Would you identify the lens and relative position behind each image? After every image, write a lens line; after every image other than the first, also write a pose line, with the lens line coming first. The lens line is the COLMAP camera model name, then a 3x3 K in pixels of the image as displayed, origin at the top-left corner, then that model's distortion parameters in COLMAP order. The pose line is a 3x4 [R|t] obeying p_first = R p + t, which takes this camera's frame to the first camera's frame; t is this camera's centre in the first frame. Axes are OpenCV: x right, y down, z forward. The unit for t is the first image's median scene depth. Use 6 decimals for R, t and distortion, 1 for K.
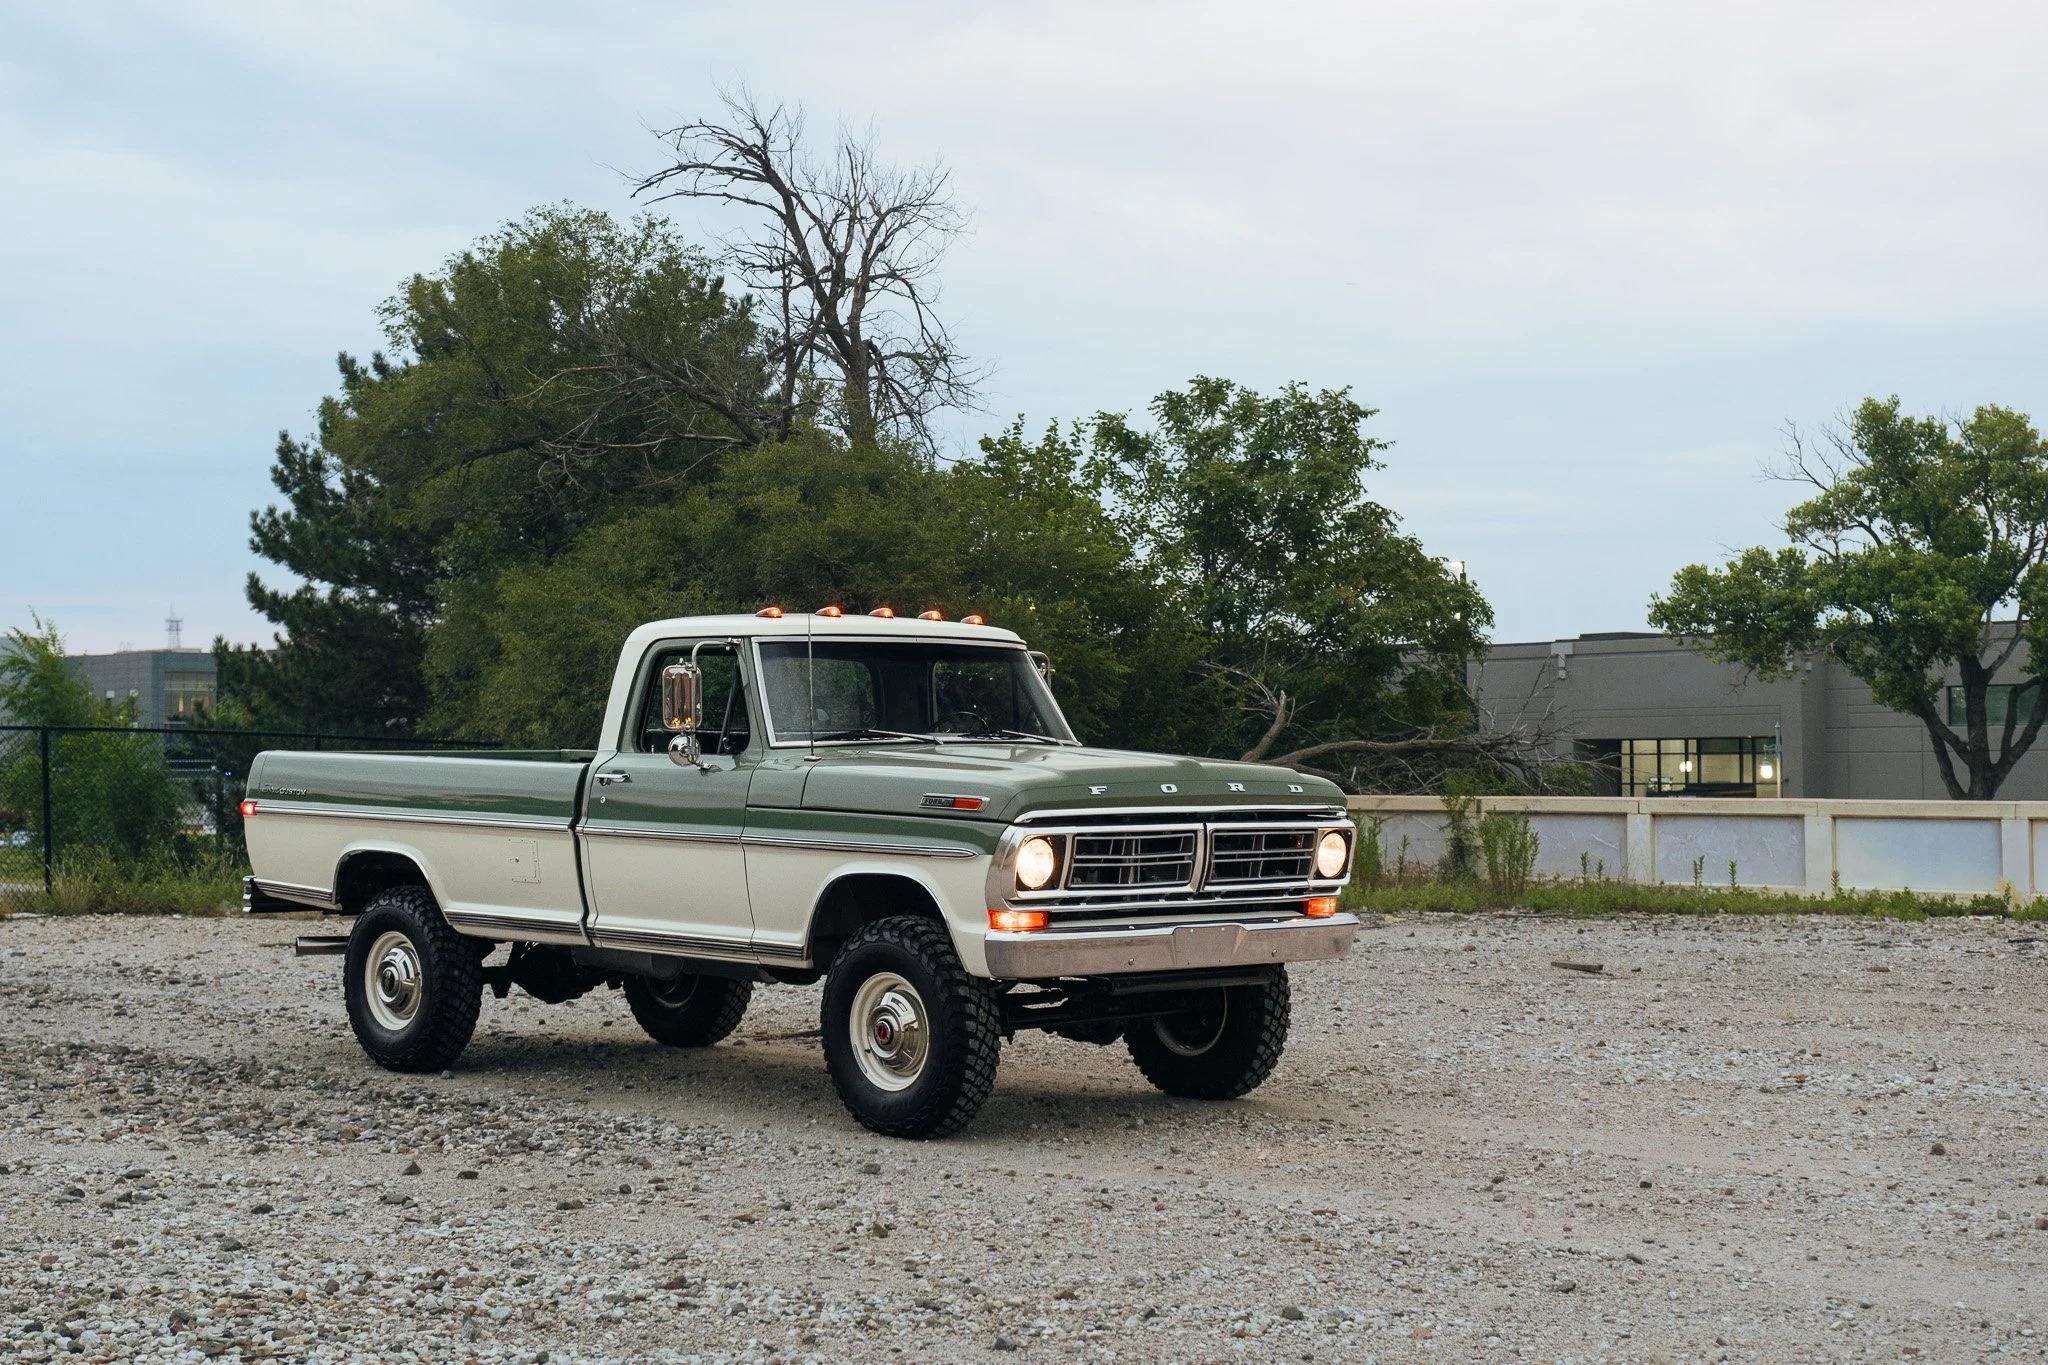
lens RADIAL K [[3236.2, 0, 1011.8], [0, 3236.2, 678.8], [0, 0, 1]] dist [0.019392, 0.000000]
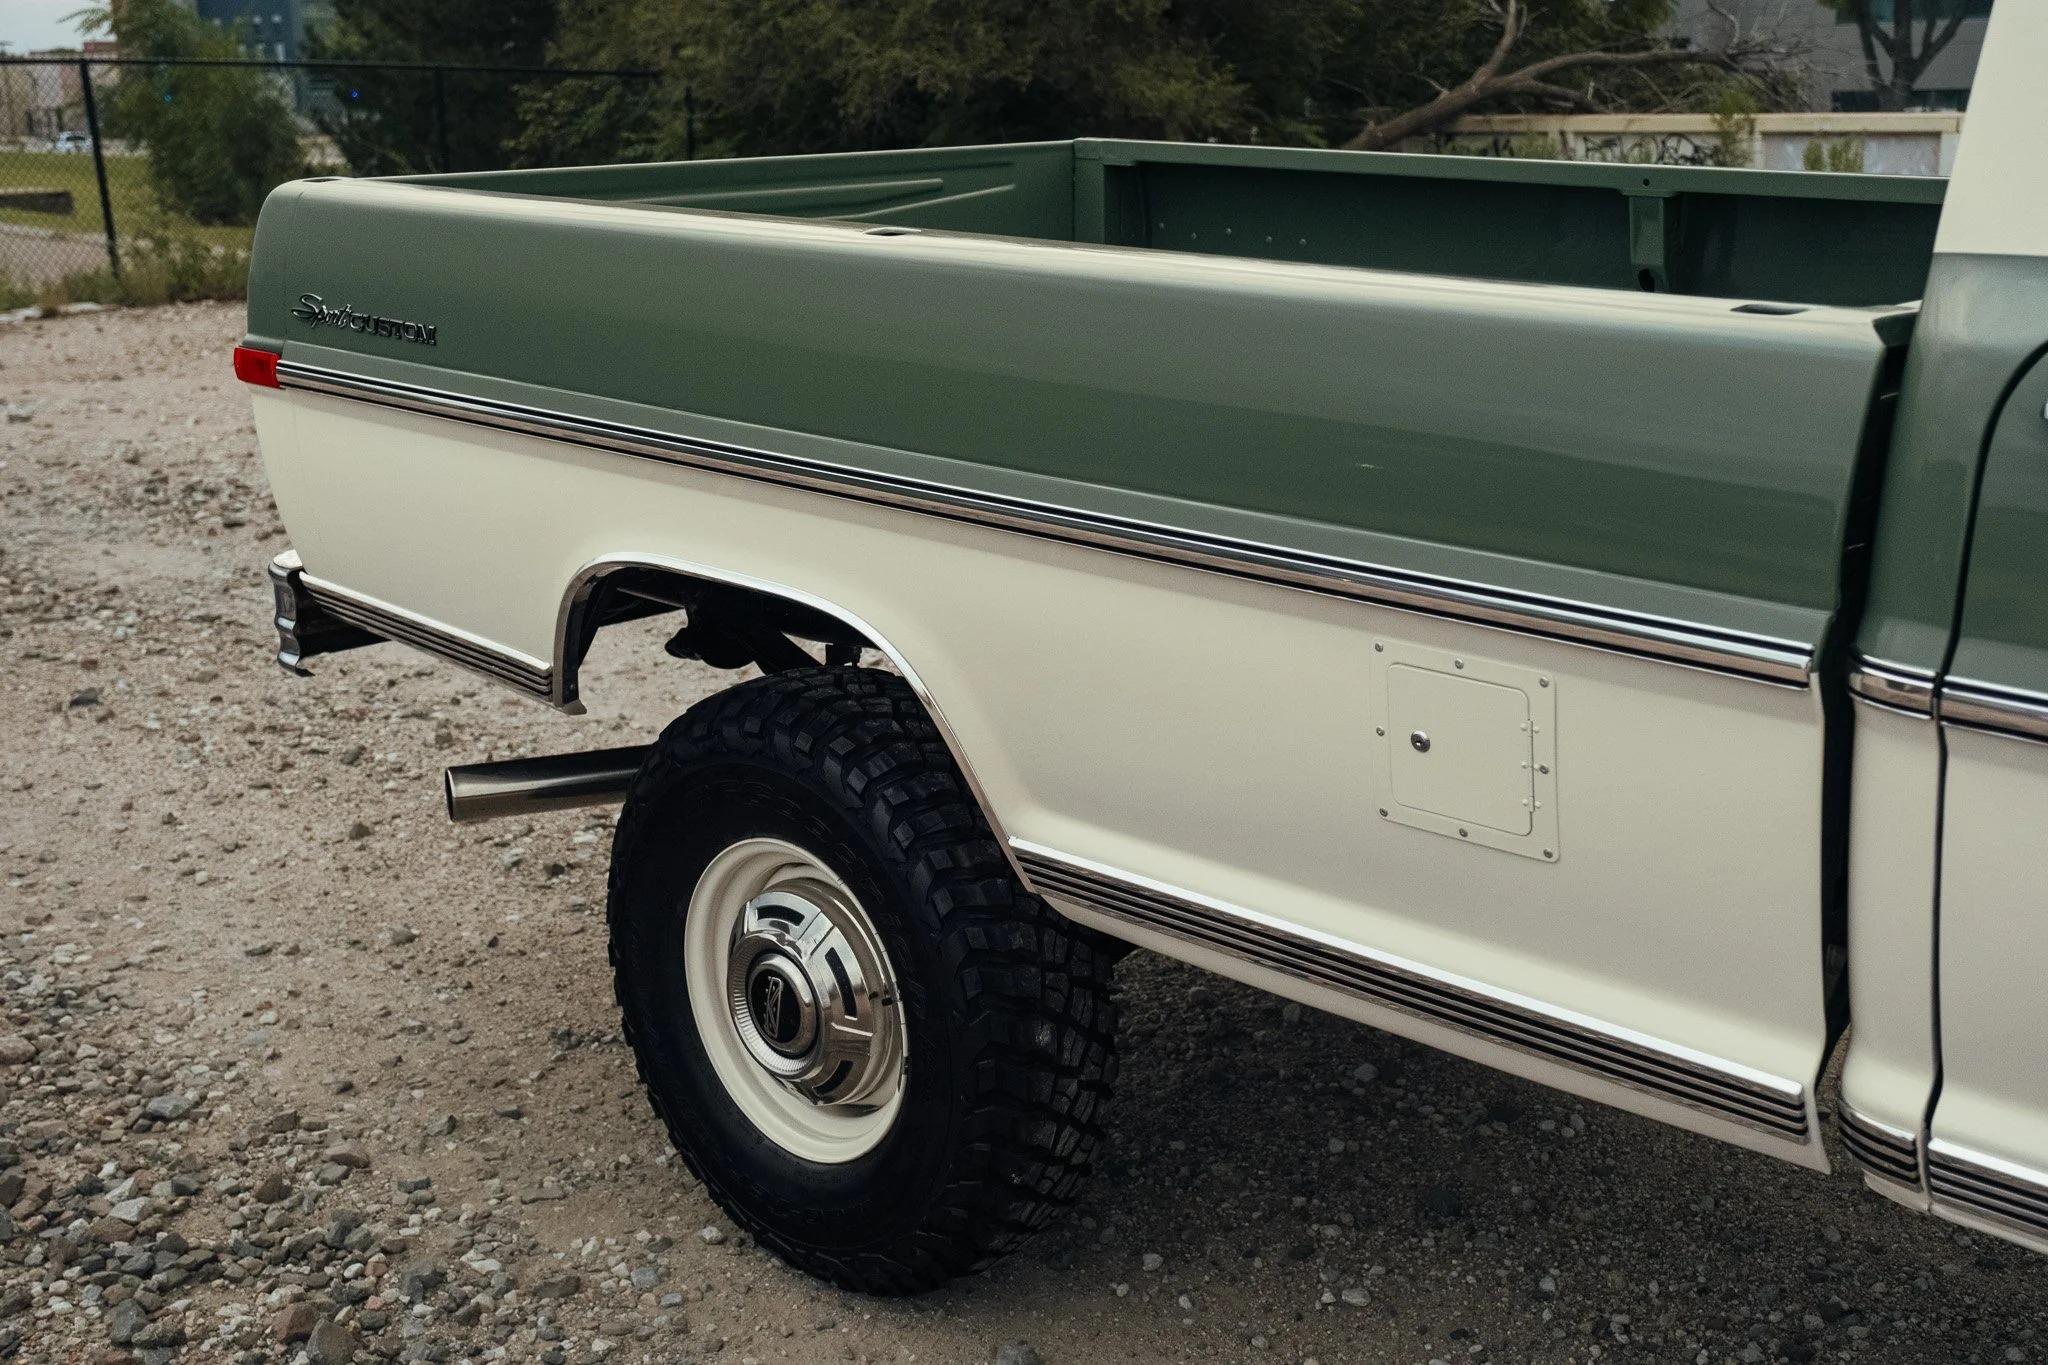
lens RADIAL K [[2383.7, 0, 1058.8], [0, 2383.7, 704.6], [0, 0, 1]] dist [0.043382, 0.000000]
pose [[0.999273, -0.023613, 0.029927, -0.172606], [0.014200, 0.959125, 0.282626, 0.006665], [-0.035377, -0.281995, 0.958763, 0.799860]]
